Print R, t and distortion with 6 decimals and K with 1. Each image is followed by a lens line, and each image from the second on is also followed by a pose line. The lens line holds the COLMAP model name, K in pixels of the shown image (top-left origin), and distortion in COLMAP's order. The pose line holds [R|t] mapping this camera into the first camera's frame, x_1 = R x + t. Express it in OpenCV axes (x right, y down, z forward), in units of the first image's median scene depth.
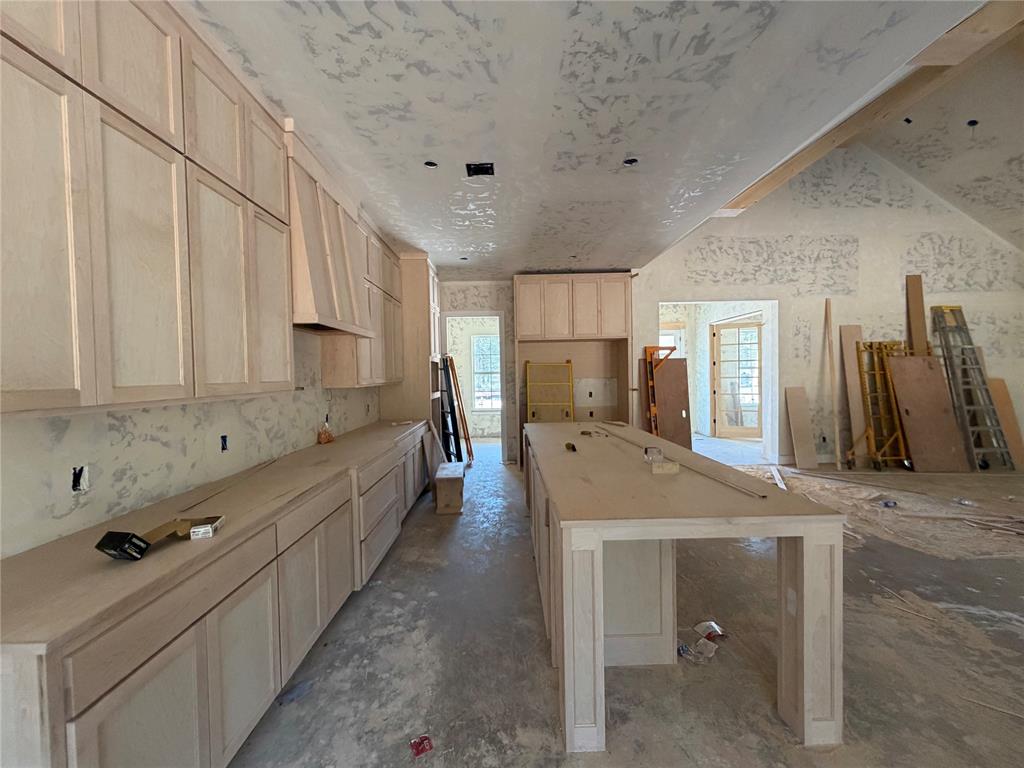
lens RADIAL K [[405.6, 0, 512.0], [0, 405.6, 384.0], [0, 0, 1]] dist [0.002170, 0.000176]
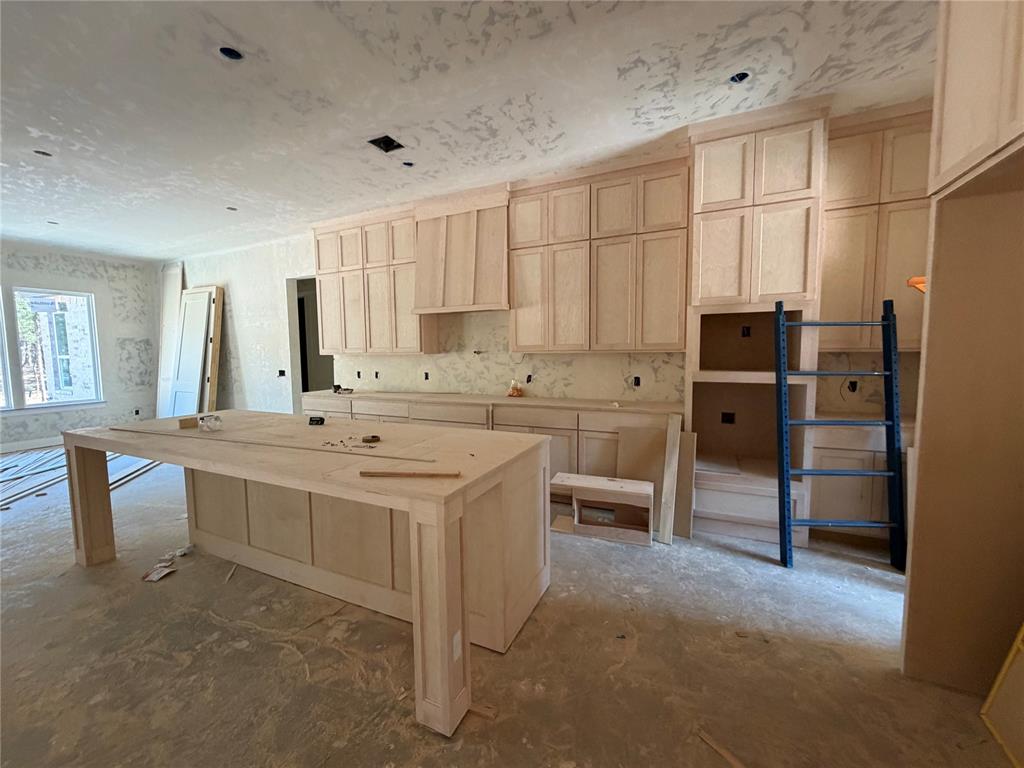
lens RADIAL K [[405.6, 0, 512.0], [0, 405.6, 384.0], [0, 0, 1]] dist [0.002170, 0.000176]
pose [[-0.426791, 0.094018, -0.899450, 0.842355], [-0.004457, 0.994350, 0.106053, -0.033987], [0.904339, 0.049272, -0.423961, 1.908846]]
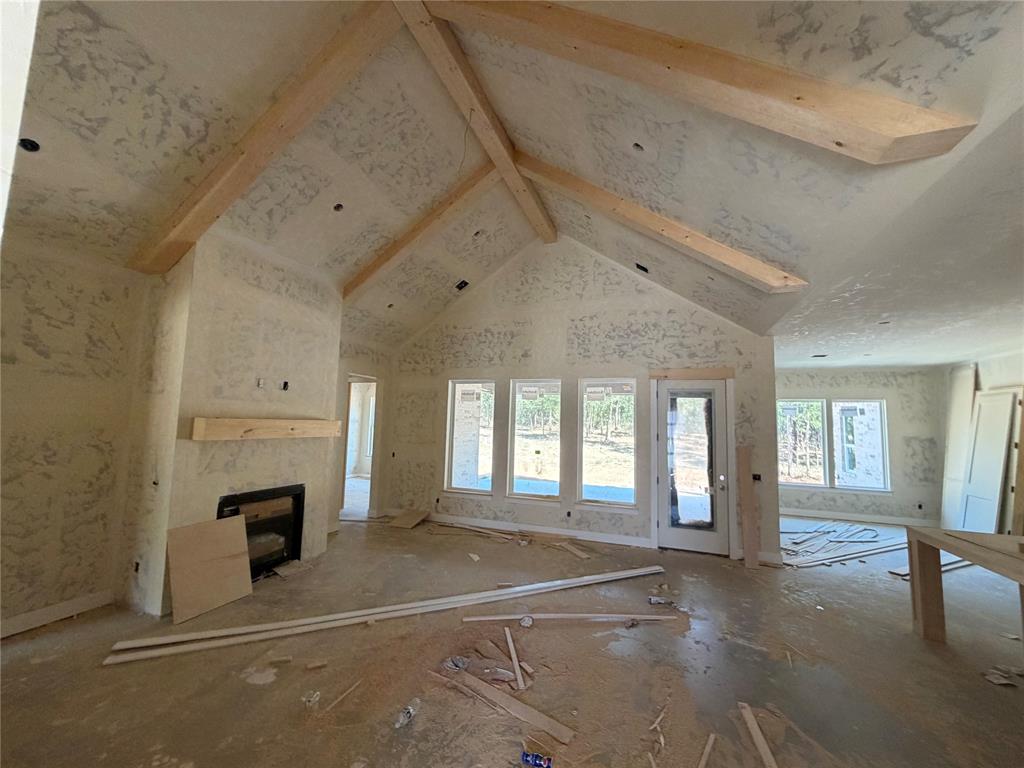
lens RADIAL K [[405.6, 0, 512.0], [0, 405.6, 384.0], [0, 0, 1]] dist [0.002170, 0.000176]
pose [[-0.937140, 0.024195, 0.348113, 1.210334], [-0.005203, 0.996514, -0.083269, -0.170896], [-0.348914, -0.079846, -0.933747, 2.309234]]
